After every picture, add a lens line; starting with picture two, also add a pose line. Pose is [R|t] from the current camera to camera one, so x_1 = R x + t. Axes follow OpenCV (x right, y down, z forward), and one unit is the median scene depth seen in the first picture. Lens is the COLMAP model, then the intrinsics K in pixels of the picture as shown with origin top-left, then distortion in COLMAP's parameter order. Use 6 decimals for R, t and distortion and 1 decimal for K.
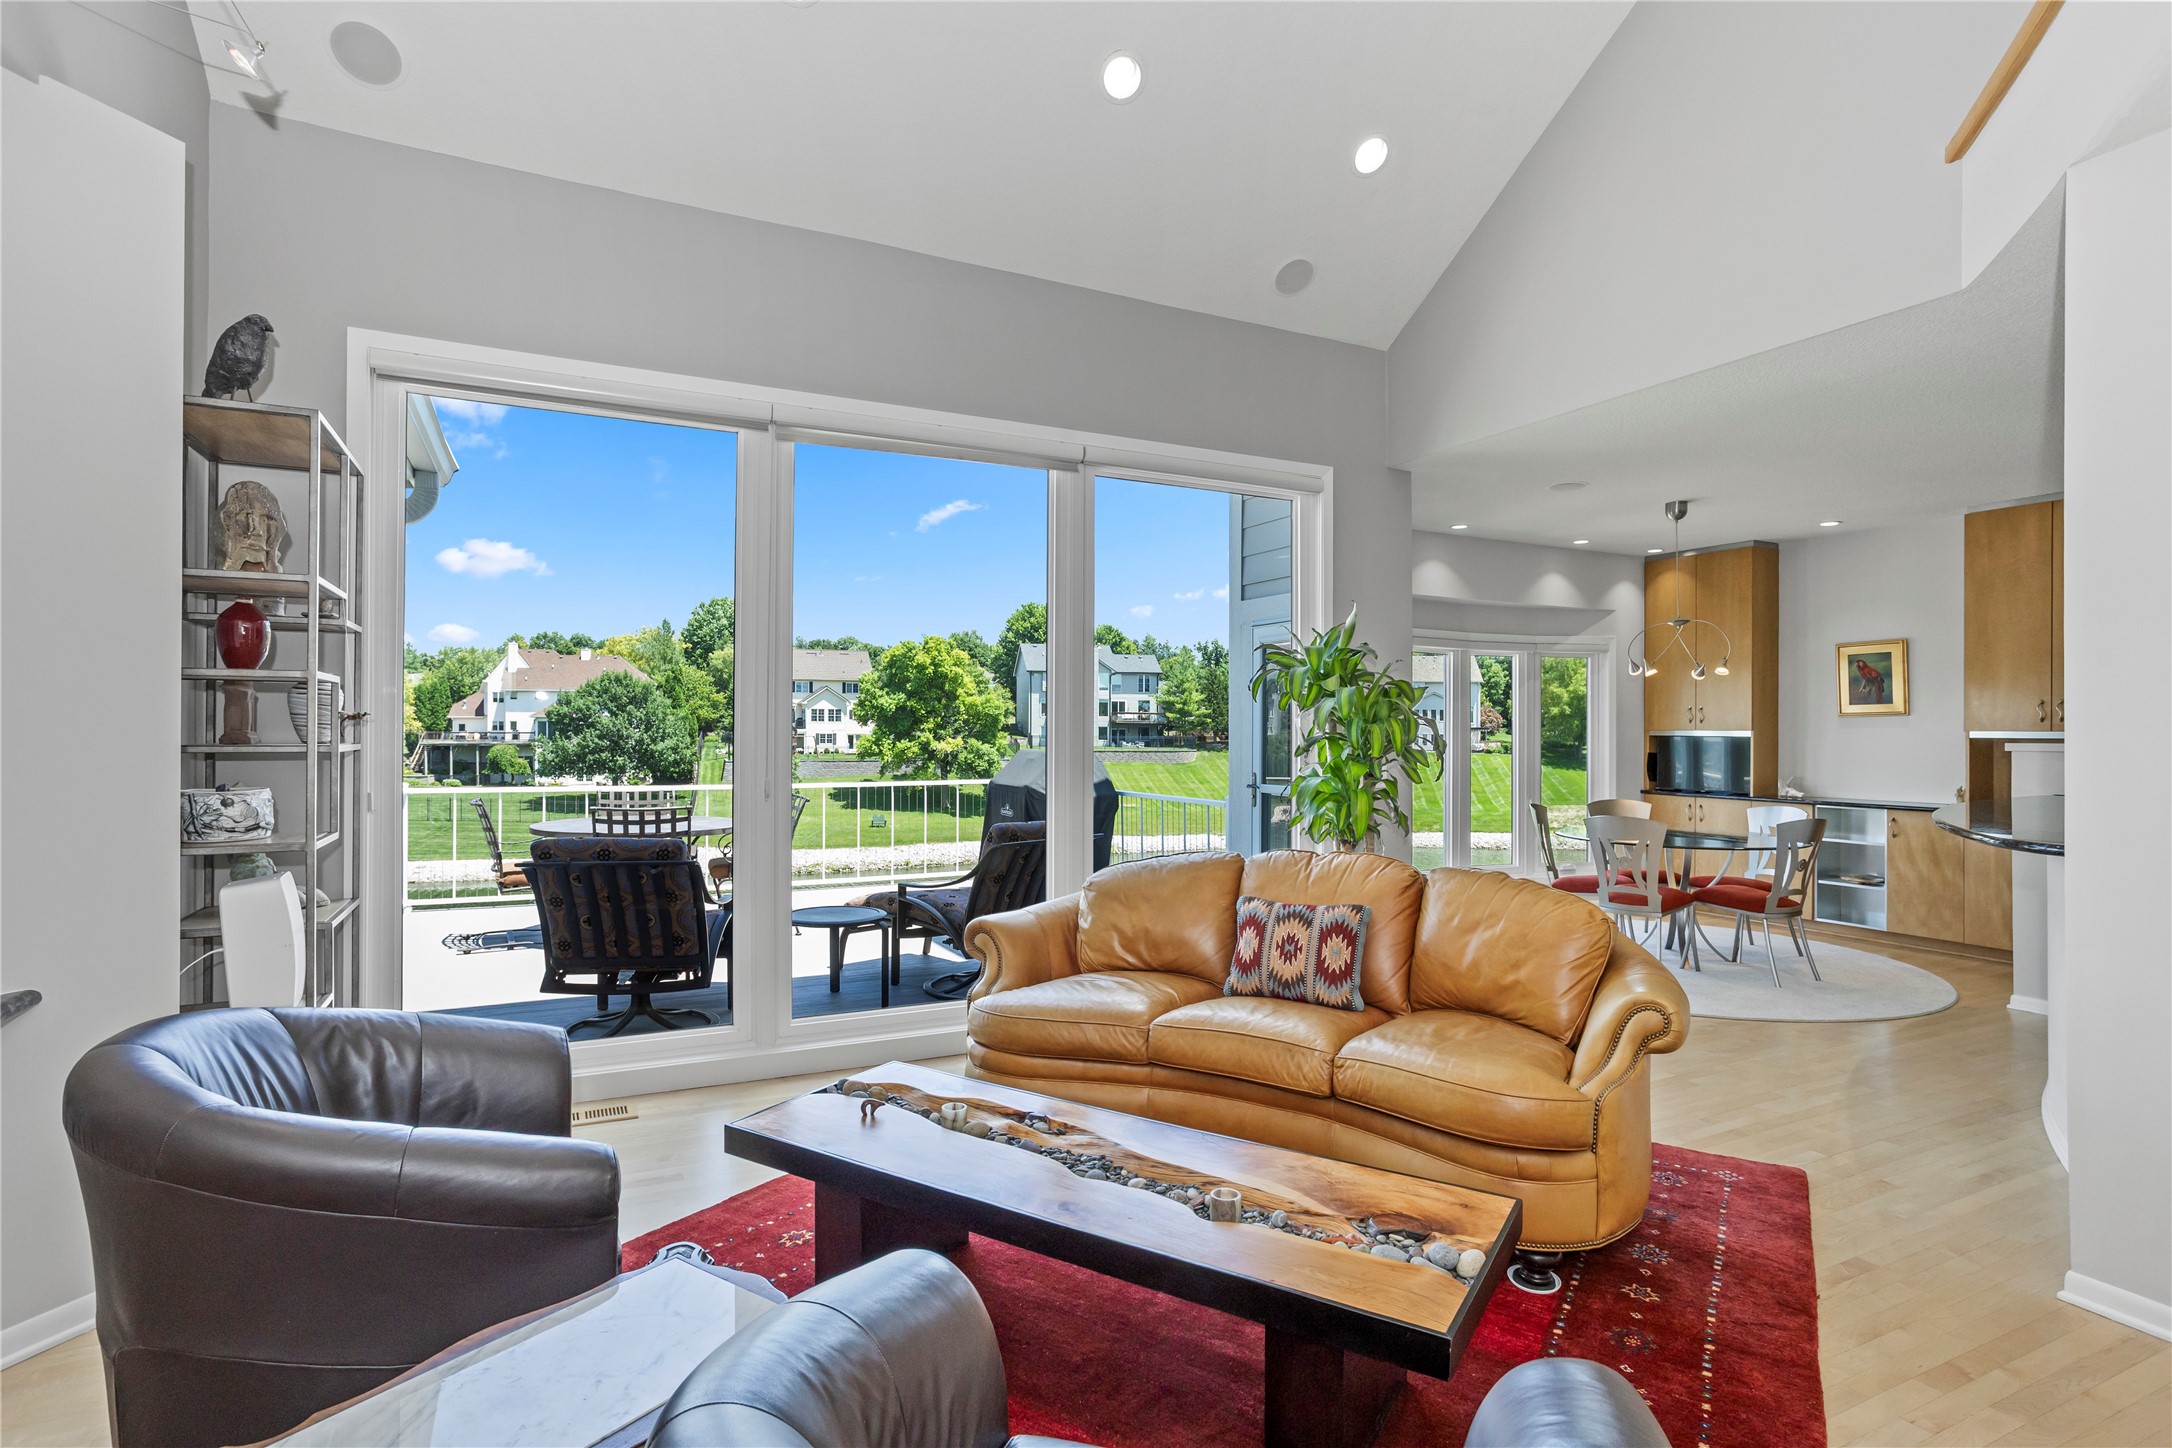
lens RADIAL K [[1079.3, 0, 1086.0], [0, 1079.3, 724.0], [0, 0, 1]] dist [-0.028676, 0.025463]
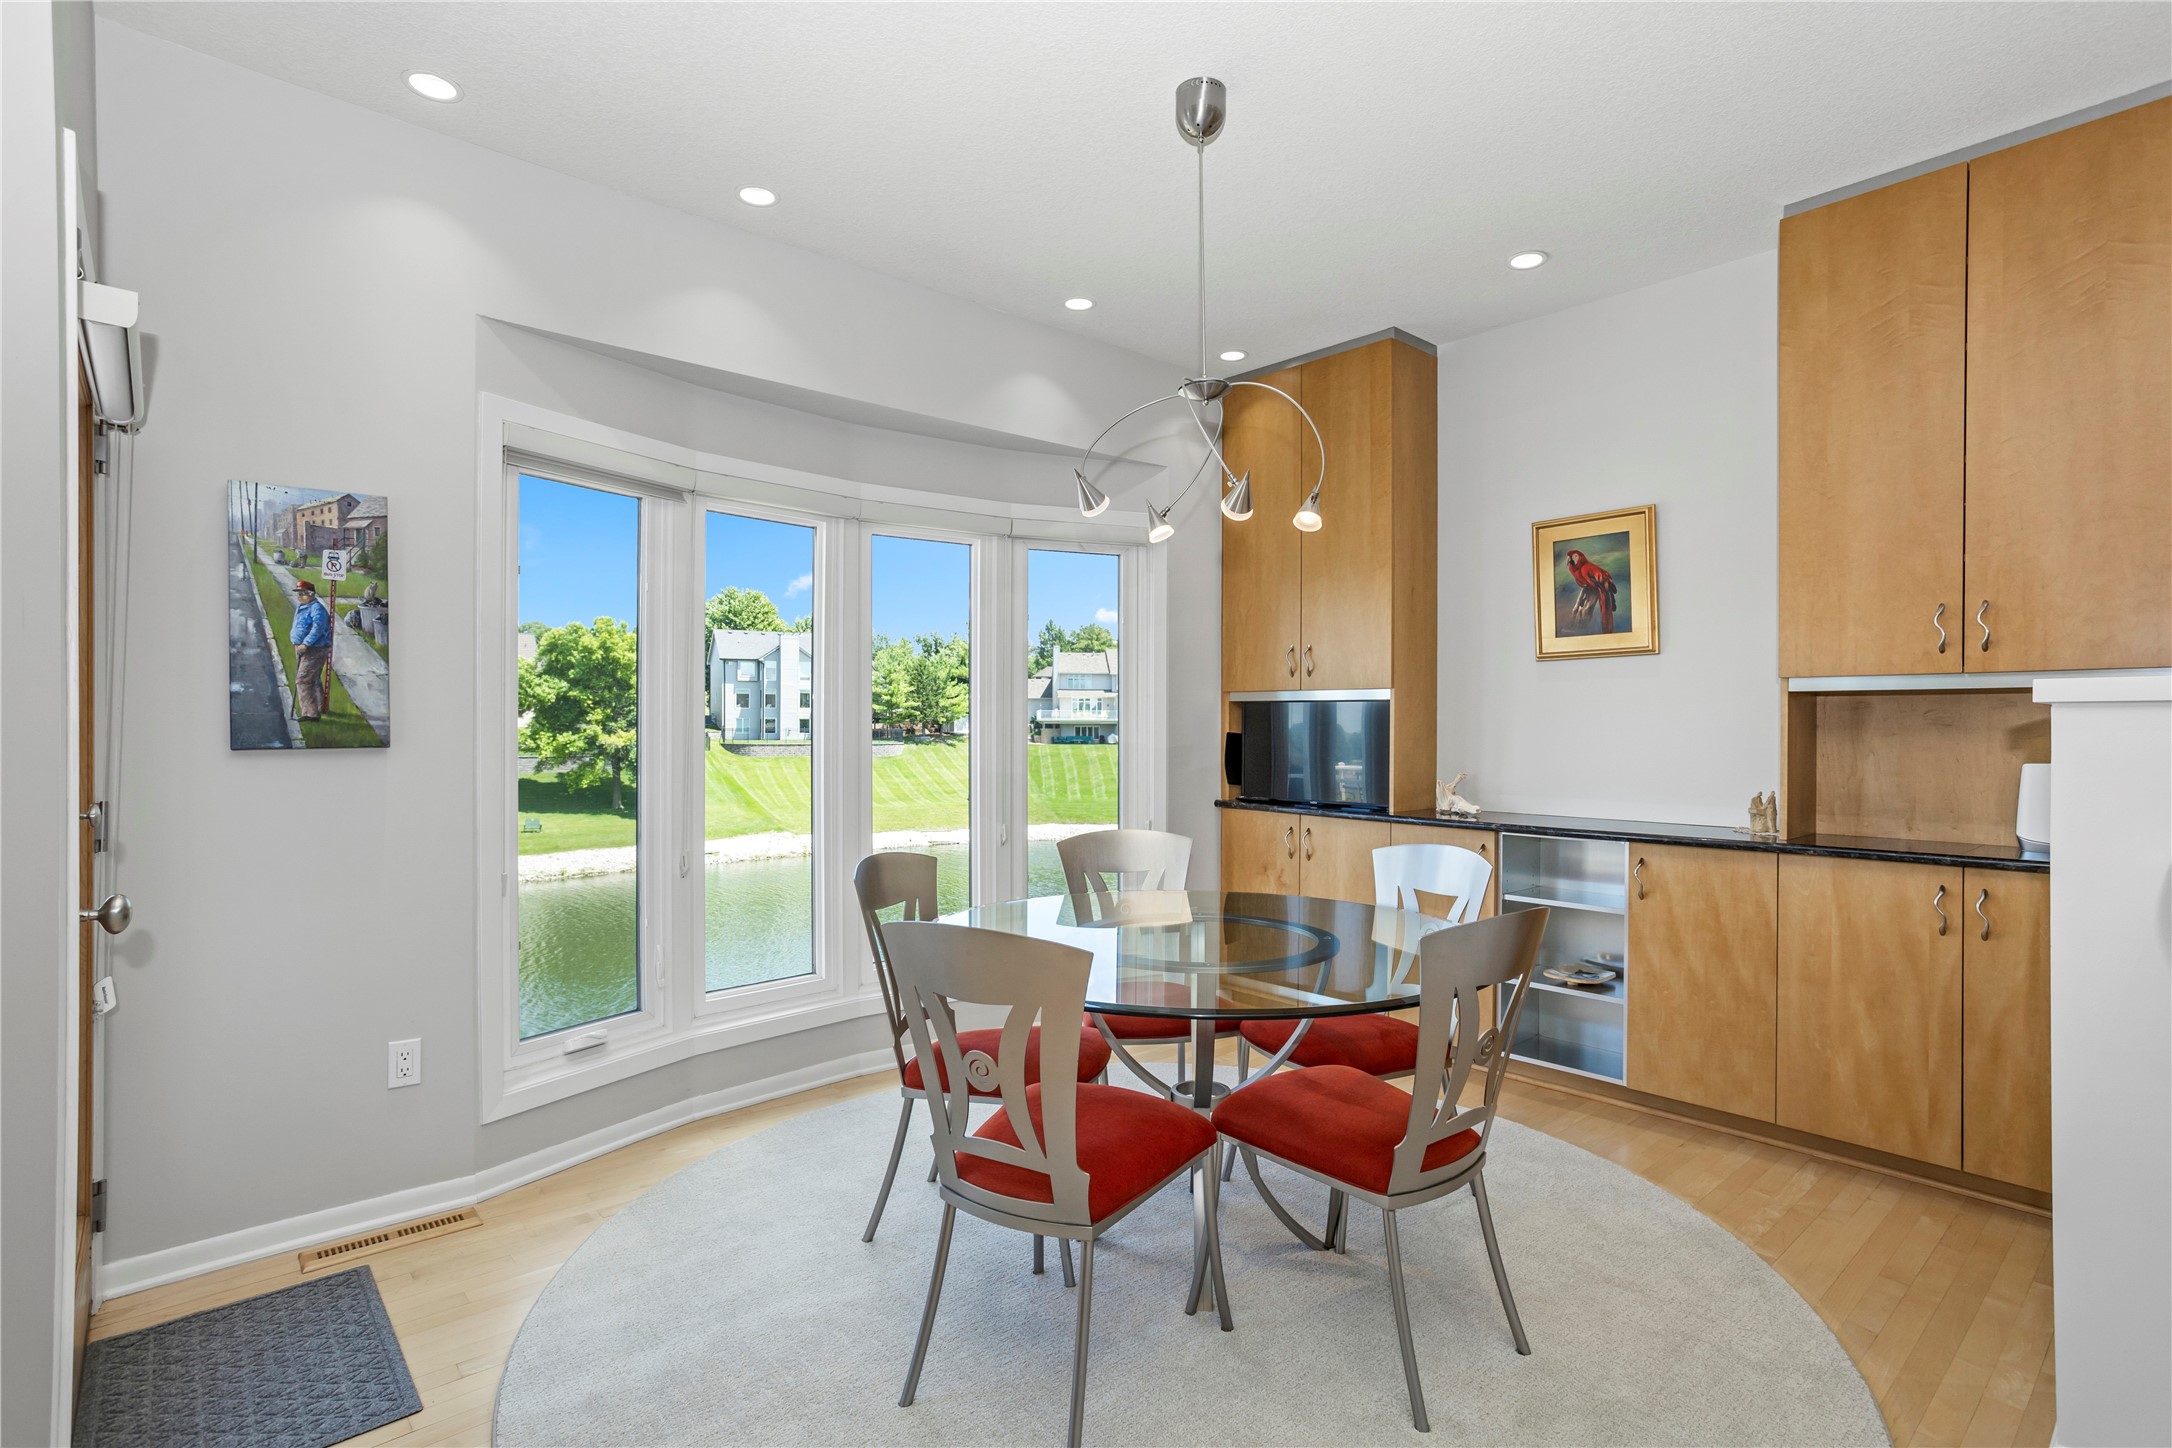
lens RADIAL K [[1066.7, 0, 1086.0], [0, 1066.7, 724.0], [0, 0, 1]] dist [-0.041089, 0.025112]
pose [[0.969090, -0.000443, 0.246707, 0.342823], [-0.000938, 0.999985, 0.005481, 0.020995], [-0.246706, -0.005543, 0.969075, 0.524657]]
